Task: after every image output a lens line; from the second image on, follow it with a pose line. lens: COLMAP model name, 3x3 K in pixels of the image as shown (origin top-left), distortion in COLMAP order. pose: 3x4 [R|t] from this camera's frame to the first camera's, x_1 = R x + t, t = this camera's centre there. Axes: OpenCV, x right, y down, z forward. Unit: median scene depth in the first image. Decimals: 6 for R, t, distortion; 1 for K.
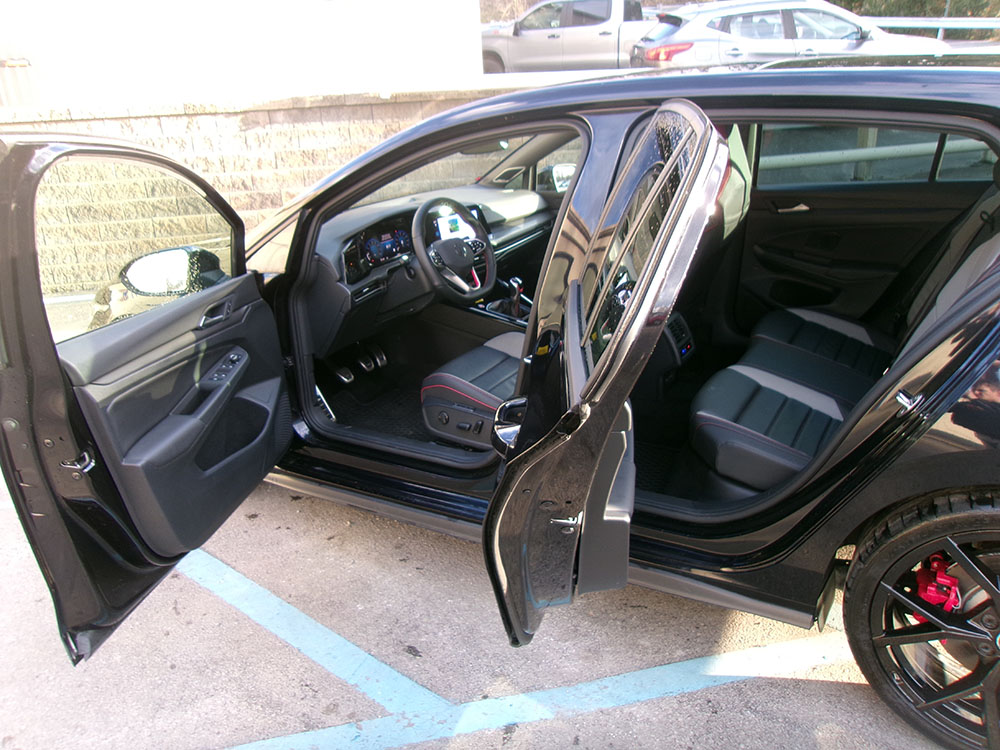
lens RADIAL K [[778.0, 0, 501.7], [0, 778.0, 370.2], [0, 0, 1]] dist [-0.034306, 0.071082]
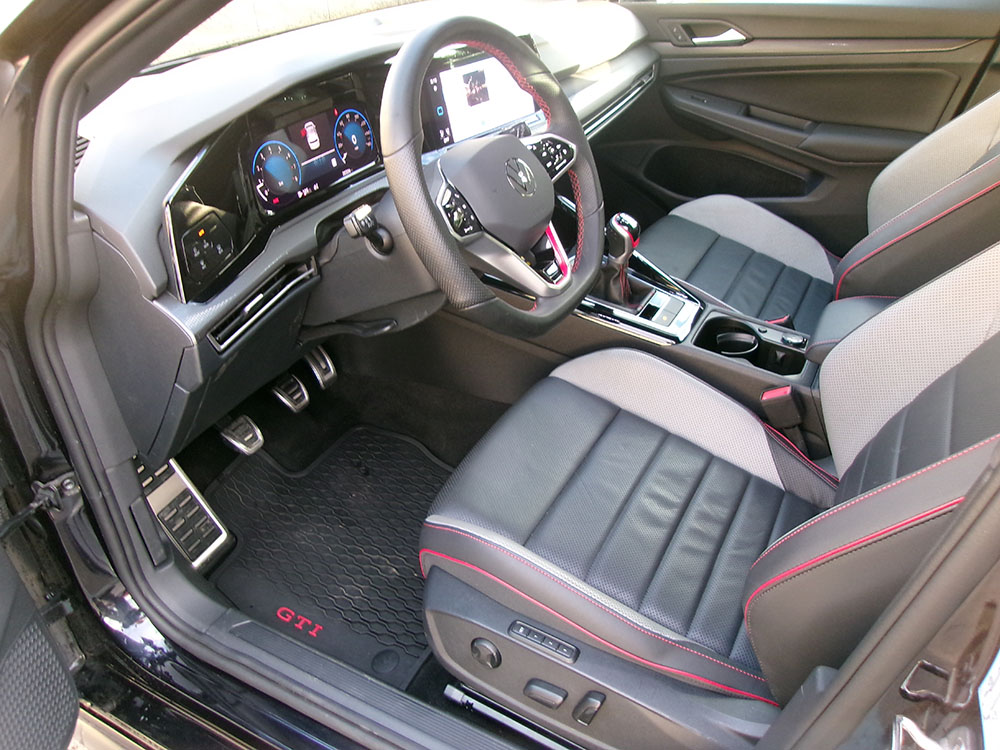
lens RADIAL K [[778.0, 0, 501.7], [0, 778.0, 370.2], [0, 0, 1]] dist [-0.034306, 0.071082]
pose [[0.999176, -0.021729, 0.034272, -0.065808], [0.014157, 0.978149, 0.207423, -0.123860], [-0.038030, -0.206767, 0.977651, 0.560524]]
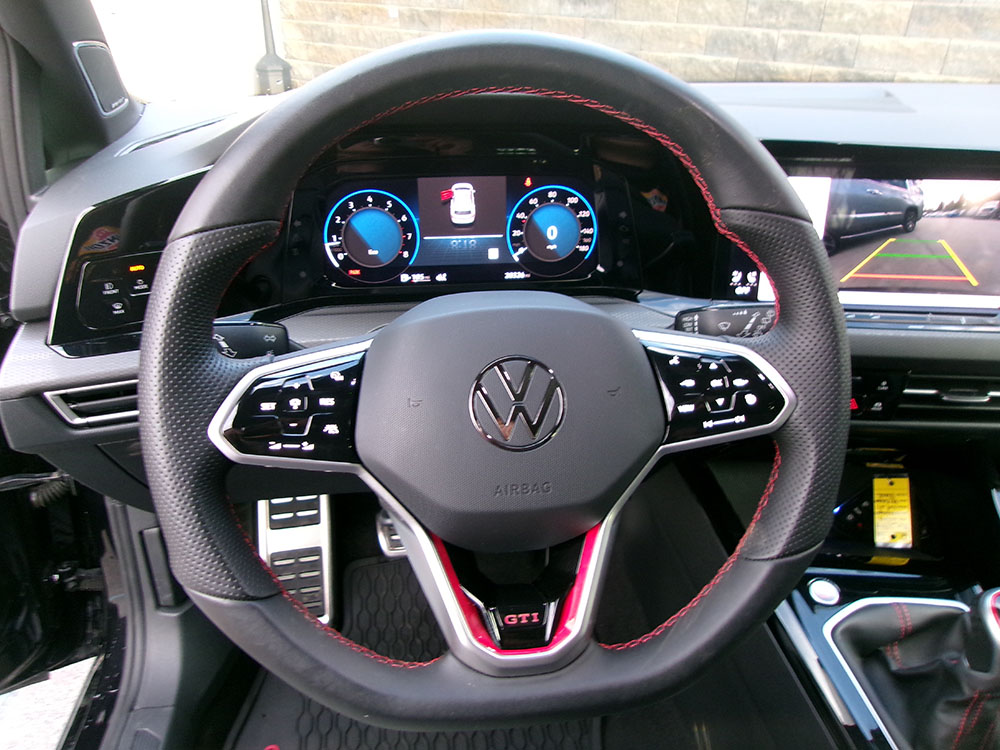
lens RADIAL K [[775.4, 0, 500.5], [0, 775.4, 379.7], [0, 0, 1]] dist [0.000701, 0.012202]
pose [[0.631607, 0.415780, -0.654369, 0.036943], [-0.318591, 0.908669, 0.269851, -0.172960], [0.706804, 0.038036, 0.706386, 0.774725]]
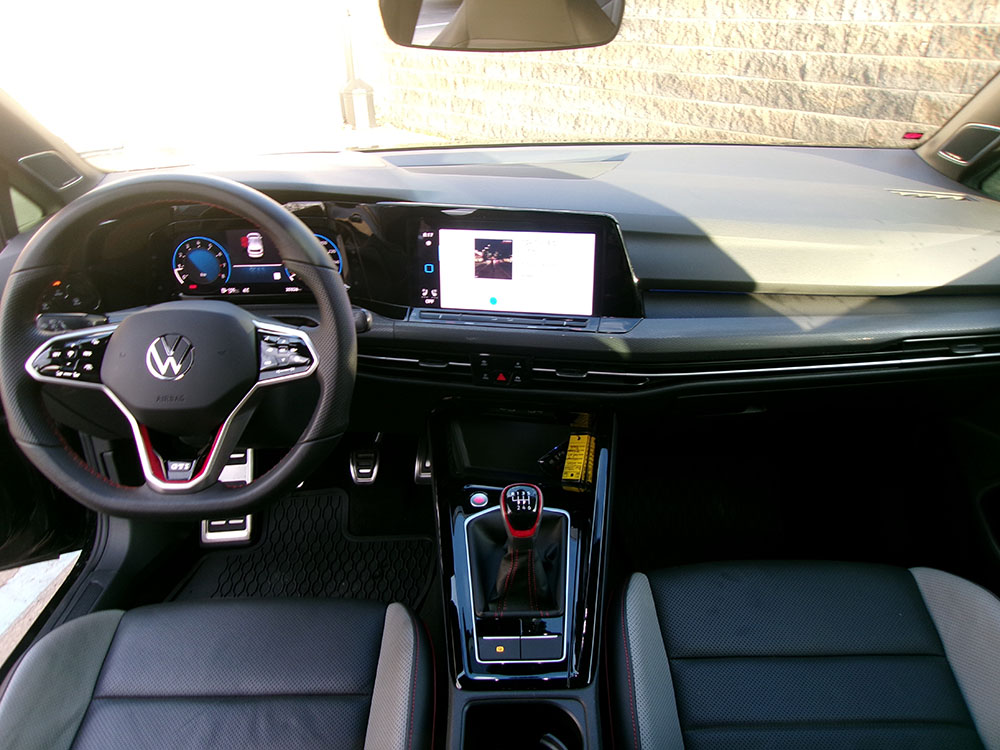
lens RADIAL K [[778.0, 0, 501.7], [0, 778.0, 370.2], [0, 0, 1]] dist [-0.034306, 0.071082]
pose [[0.520418, 0.420252, -0.743339, 0.215048], [-0.304611, 0.904605, 0.298164, -0.245064], [0.797733, 0.071260, 0.598786, 0.801935]]
